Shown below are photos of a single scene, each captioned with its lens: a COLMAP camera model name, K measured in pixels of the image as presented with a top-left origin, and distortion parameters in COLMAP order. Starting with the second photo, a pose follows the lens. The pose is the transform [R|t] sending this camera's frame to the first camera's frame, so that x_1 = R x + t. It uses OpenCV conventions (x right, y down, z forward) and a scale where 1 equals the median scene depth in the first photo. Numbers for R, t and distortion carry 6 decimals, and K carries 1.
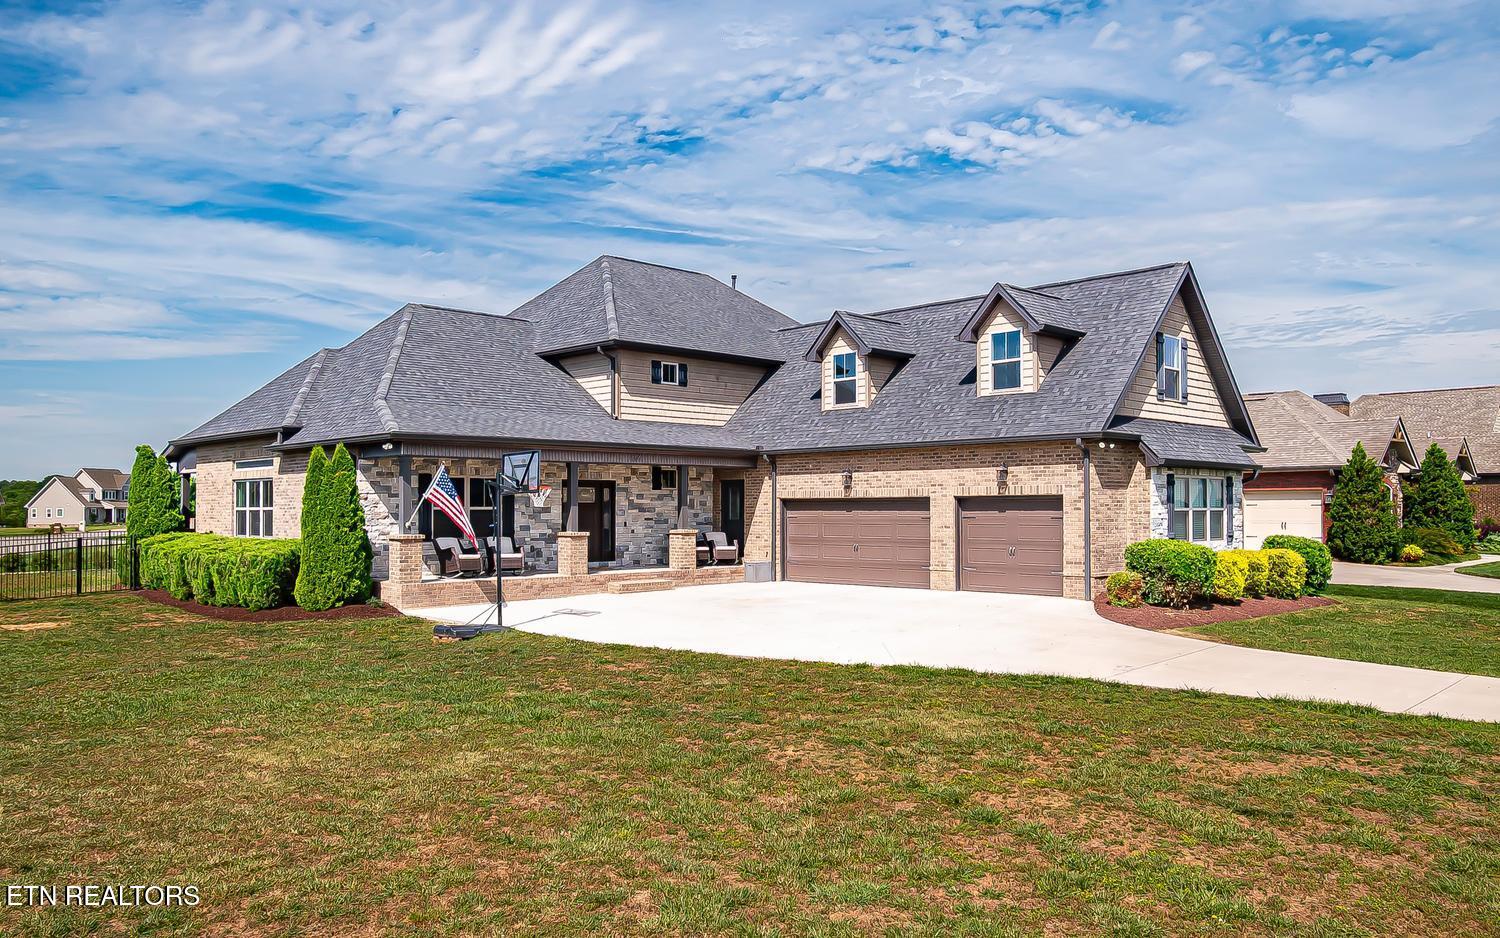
lens RADIAL K [[1116.4, 0, 778.5], [0, 1116.4, 486.8], [0, 0, 1]] dist [-0.000529, -0.000108]
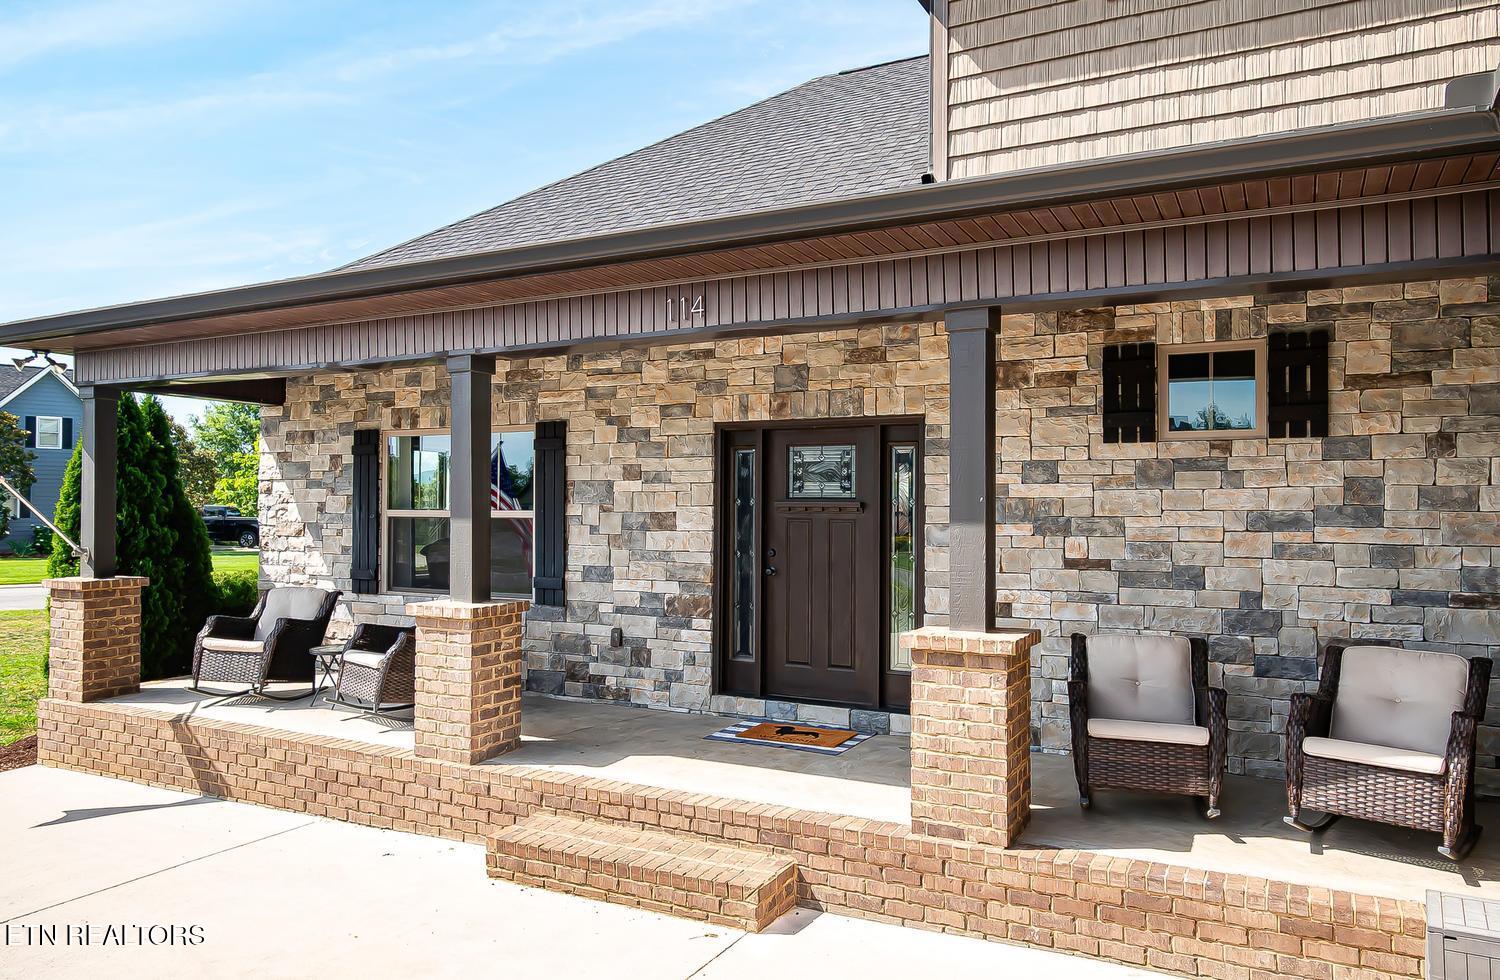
lens RADIAL K [[1022.9, 0, 750.0], [0, 1022.9, 490.0], [0, 0, 1]] dist [0.003391, 0.000992]
pose [[0.293281, -0.015733, -0.955897, 0.080091], [0.014057, 0.999827, -0.012144, 0.015726], [0.955923, -0.009875, 0.293452, 0.936944]]
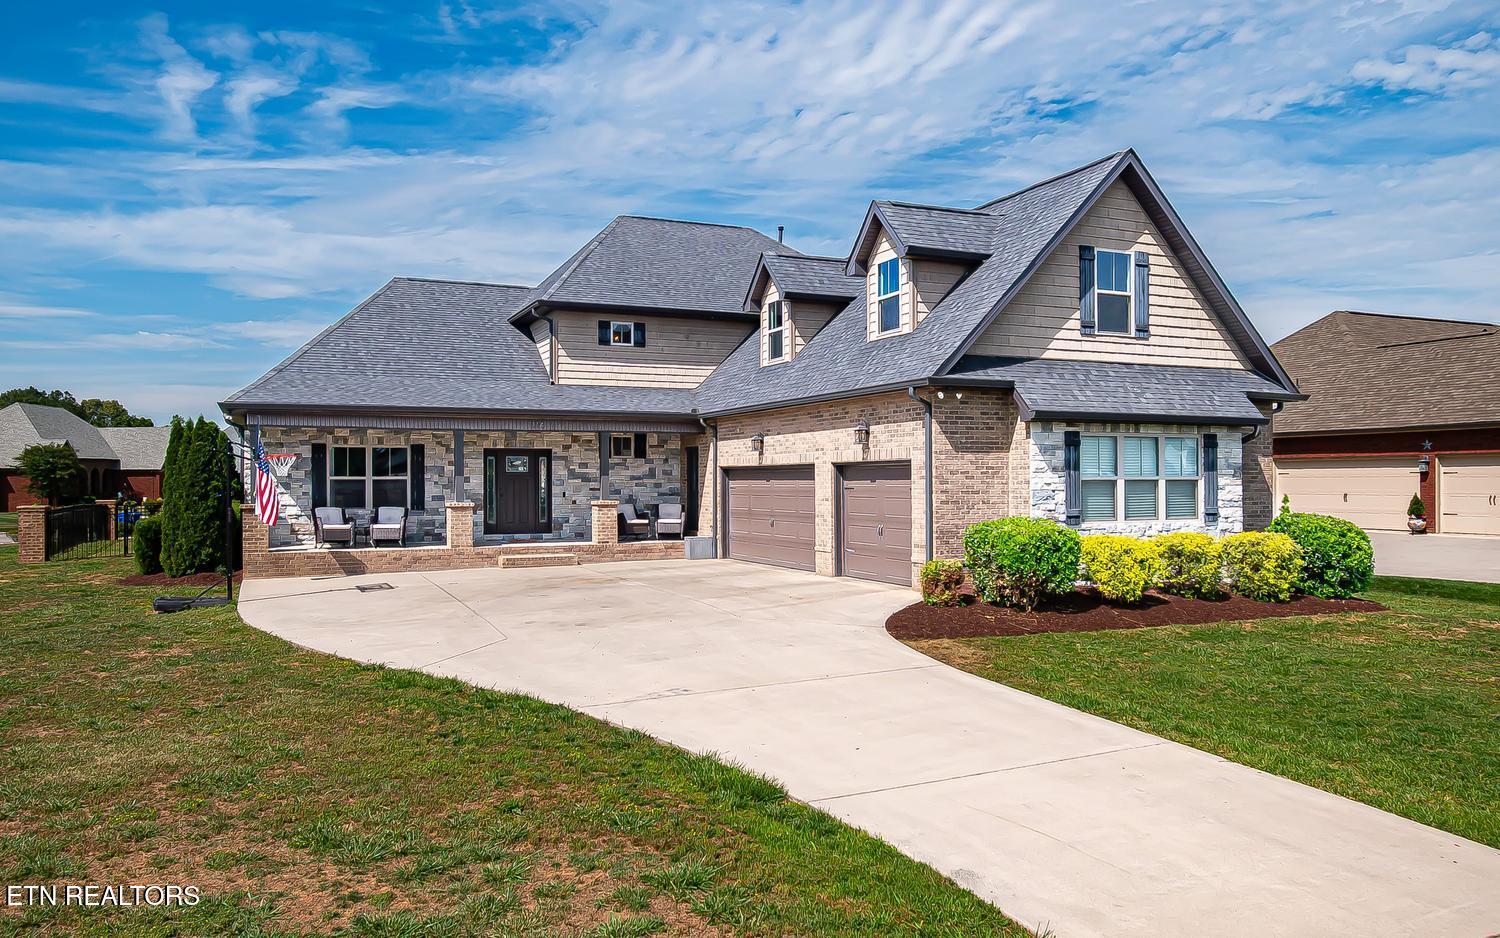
lens RADIAL K [[1086.5, 0, 750.0], [0, 1086.5, 469.0], [0, 0, 1]] dist [-0.003269, -0.000523]
pose [[0.932827, -0.004489, -0.360297, 0.364796], [0.008209, 0.999928, 0.008795, 0.005132], [0.360232, -0.011162, 0.932796, 0.206834]]
